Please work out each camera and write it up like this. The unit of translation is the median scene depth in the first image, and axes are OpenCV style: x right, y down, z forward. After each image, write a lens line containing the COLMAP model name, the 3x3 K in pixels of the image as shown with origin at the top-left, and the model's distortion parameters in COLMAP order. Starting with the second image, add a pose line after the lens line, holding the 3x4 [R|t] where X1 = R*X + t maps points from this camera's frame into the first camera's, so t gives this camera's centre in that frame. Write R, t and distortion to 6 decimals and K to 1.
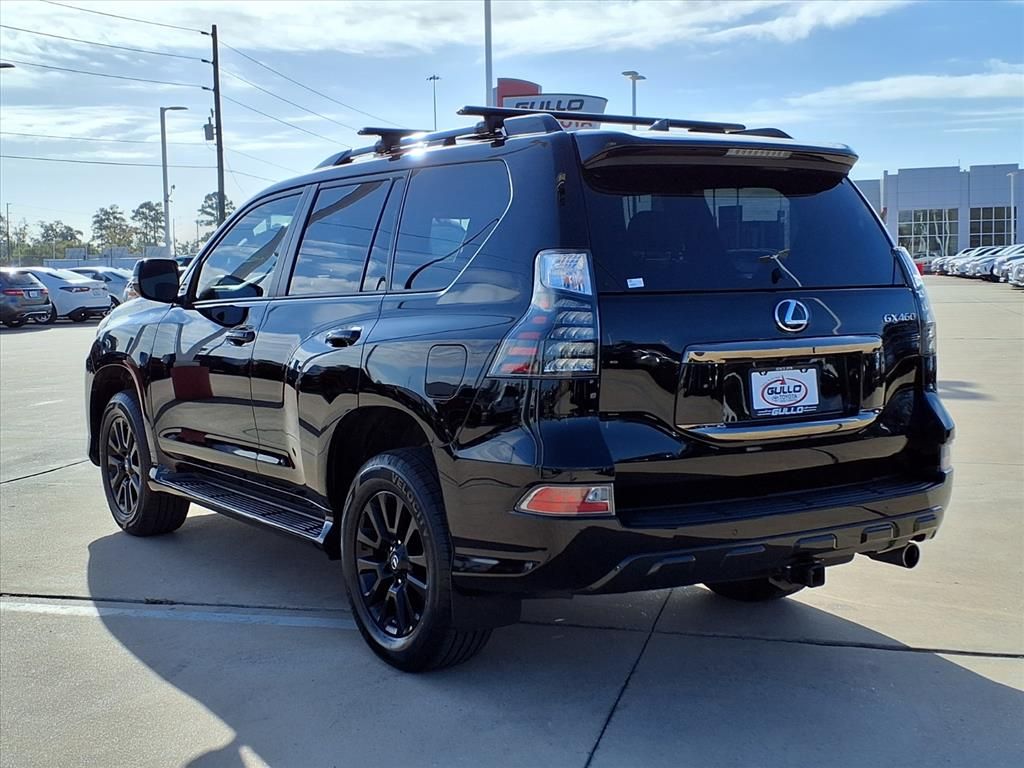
lens RADIAL K [[1492.5, 0, 524.4], [0, 1492.5, 385.4], [0, 0, 1]] dist [0.093868, -0.062946]
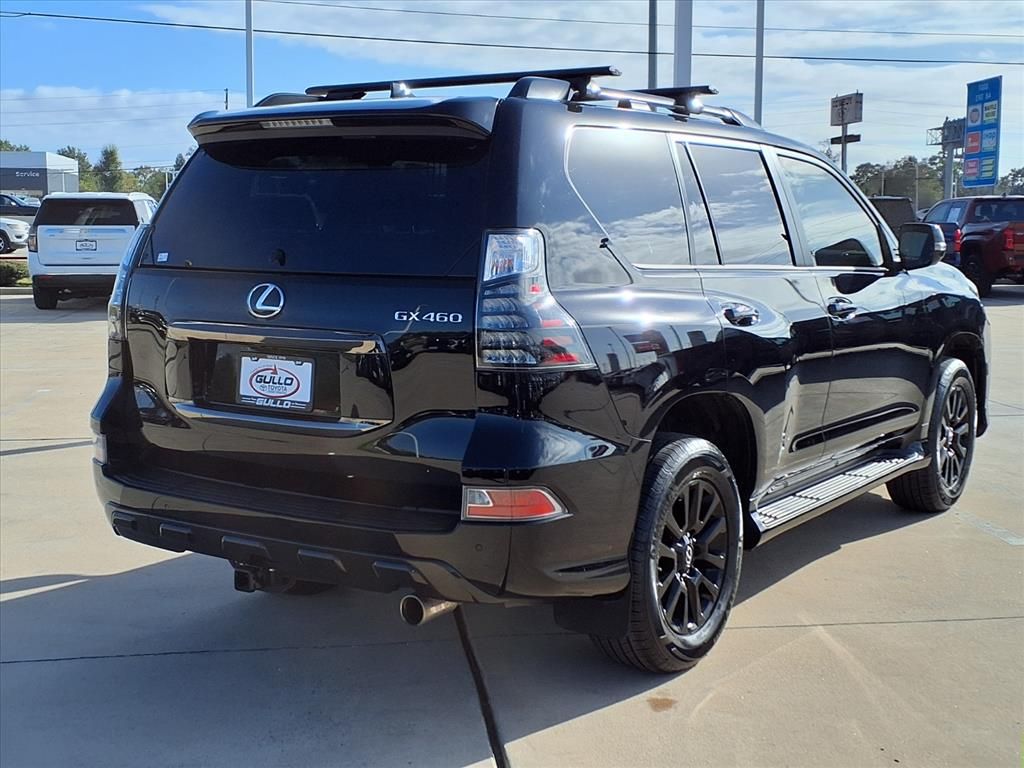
lens RADIAL K [[1492.5, 0, 524.4], [0, 1492.5, 385.4], [0, 0, 1]] dist [0.093868, -0.062946]
pose [[0.351660, 0.124470, -0.927816, 1.086819], [-0.083831, 0.991326, 0.101217, -0.100554], [0.932367, 0.042186, 0.359044, 0.806512]]
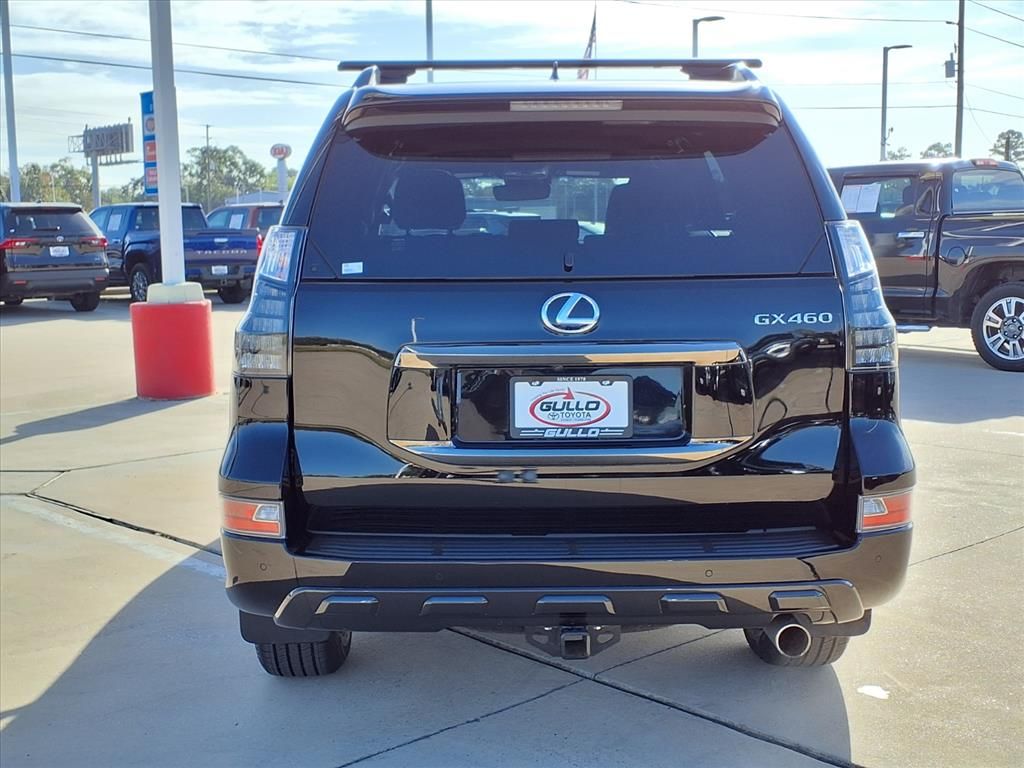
lens RADIAL K [[1492.5, 0, 524.4], [0, 1492.5, 385.4], [0, 0, 1]] dist [0.093868, -0.062946]
pose [[0.833588, 0.067135, -0.548292, 0.582889], [-0.045317, 0.997553, 0.053246, -0.048611], [0.550525, -0.019538, 0.834590, 0.325831]]
